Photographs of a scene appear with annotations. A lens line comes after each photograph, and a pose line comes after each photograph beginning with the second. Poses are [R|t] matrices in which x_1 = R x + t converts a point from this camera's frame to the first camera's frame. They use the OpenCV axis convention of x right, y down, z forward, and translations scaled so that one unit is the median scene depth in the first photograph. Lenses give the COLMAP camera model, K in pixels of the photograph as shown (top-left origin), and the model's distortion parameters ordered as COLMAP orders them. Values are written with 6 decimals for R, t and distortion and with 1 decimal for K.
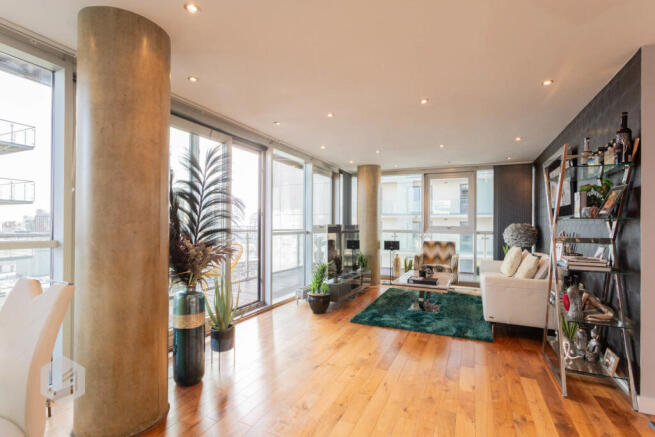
lens RADIAL K [[313.8, 0, 326.0], [0, 313.8, 221.4], [0, 0, 1]] dist [-0.004022, -0.000045]
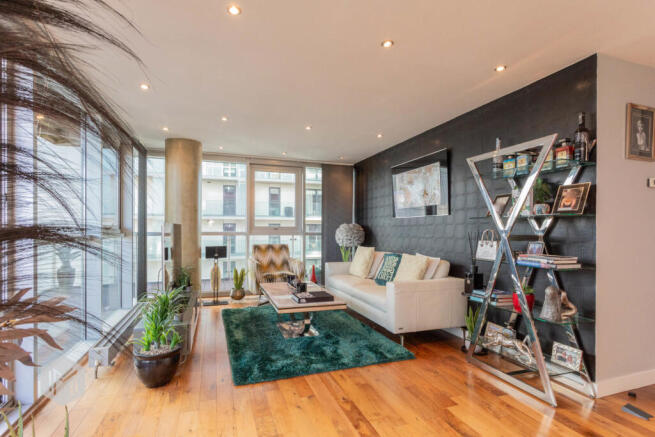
lens RADIAL K [[313.8, 0, 321.9], [0, 313.8, 230.6], [0, 0, 1]] dist [-0.004022, -0.000045]
pose [[0.725696, -0.009794, 0.687945, -0.189426], [-0.005188, 0.999792, 0.019706, 0.012042], [-0.687996, -0.017870, 0.725495, 0.414948]]
